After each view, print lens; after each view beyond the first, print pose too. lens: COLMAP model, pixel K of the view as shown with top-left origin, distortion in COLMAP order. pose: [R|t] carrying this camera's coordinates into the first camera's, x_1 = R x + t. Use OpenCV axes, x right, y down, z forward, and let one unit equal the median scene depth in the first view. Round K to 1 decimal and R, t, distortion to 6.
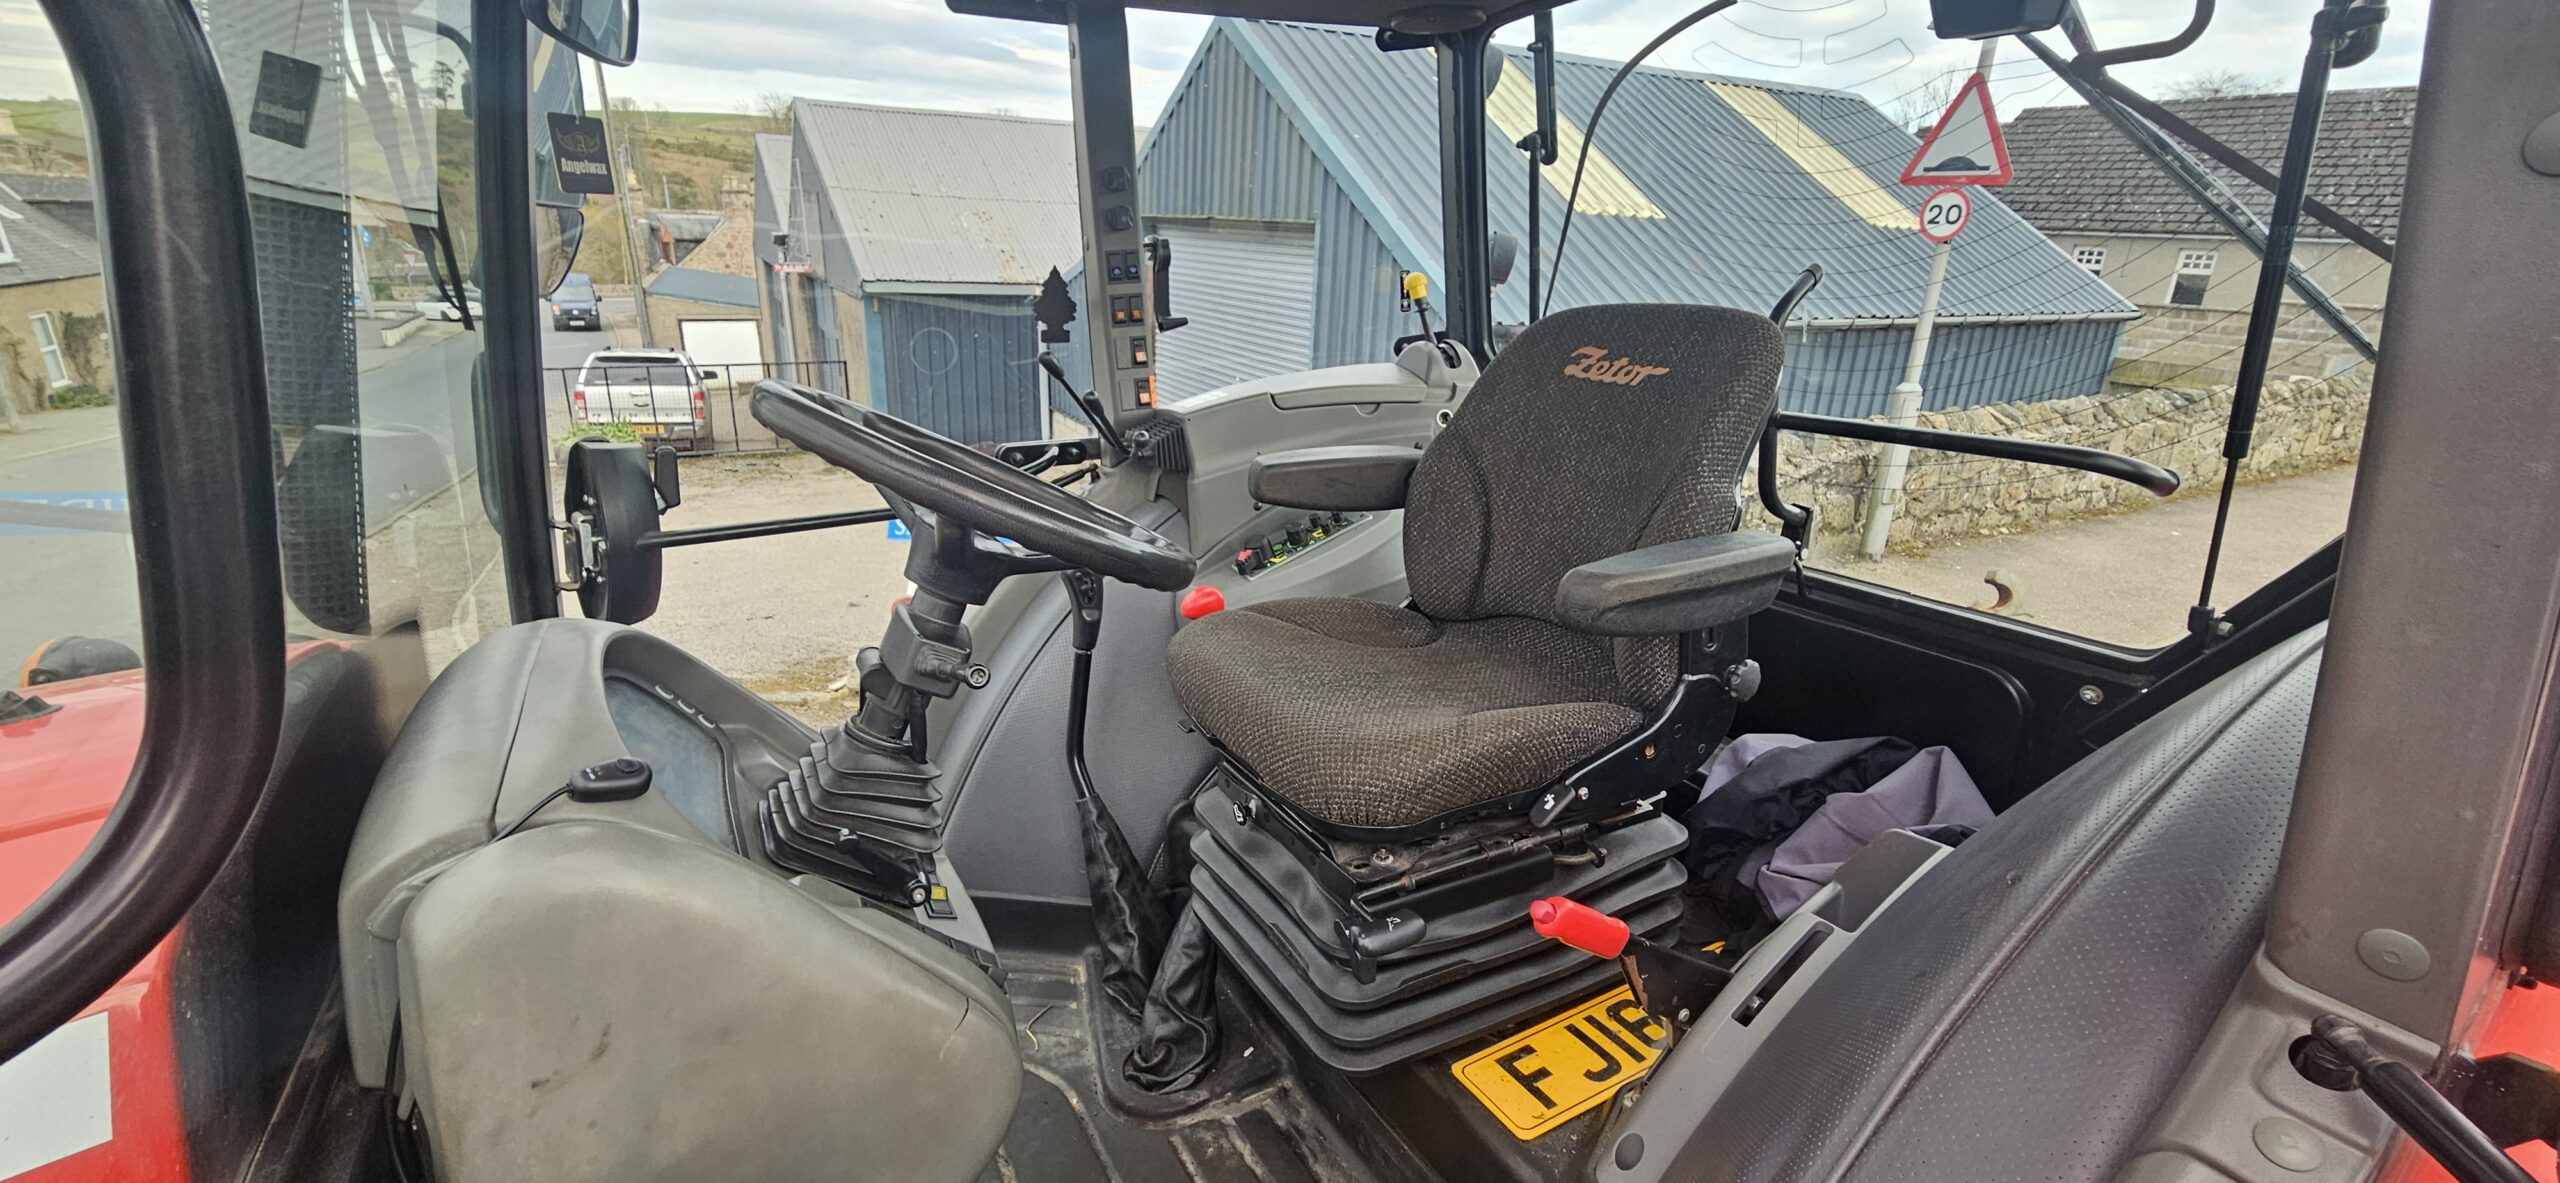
lens RADIAL K [[1052.1, 0, 1265.9], [0, 1052.1, 597.6], [0, 0, 1]] dist [0.001202, -0.000624]
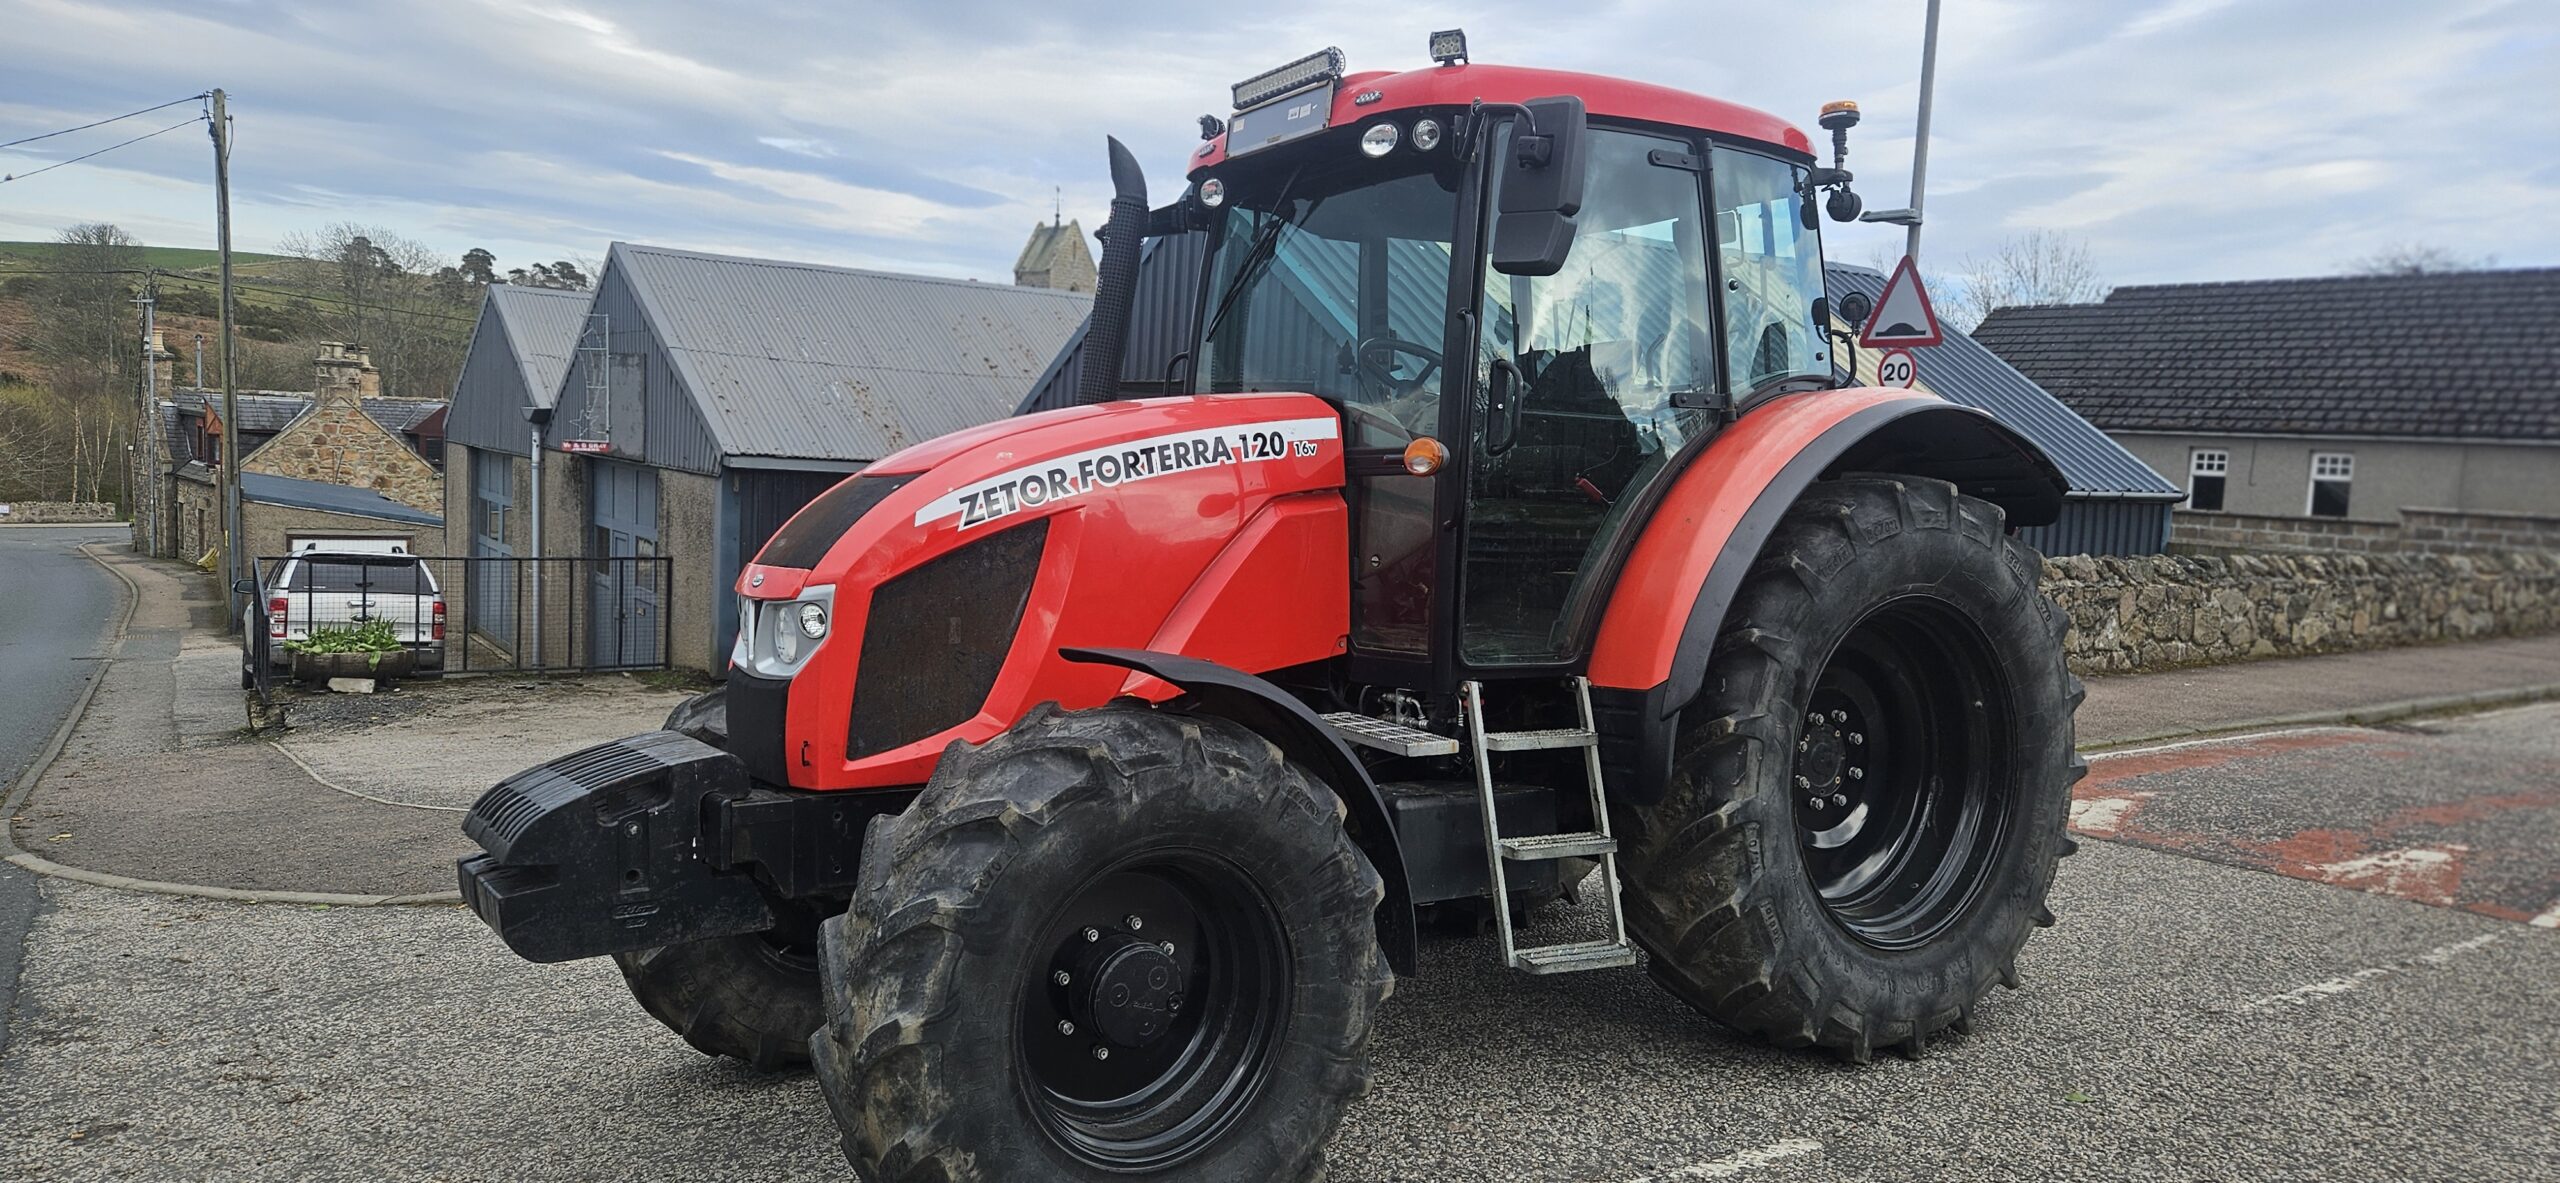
lens RADIAL K [[1711.5, 0, 1298.7], [0, 1711.5, 588.6], [0, 0, 1]] dist [0.065949, -0.041732]
pose [[0.993531, 0.000326, 0.113559, -0.120616], [0.028014, 0.968386, -0.247880, 0.184069], [-0.110050, 0.249458, 0.962112, -0.396046]]
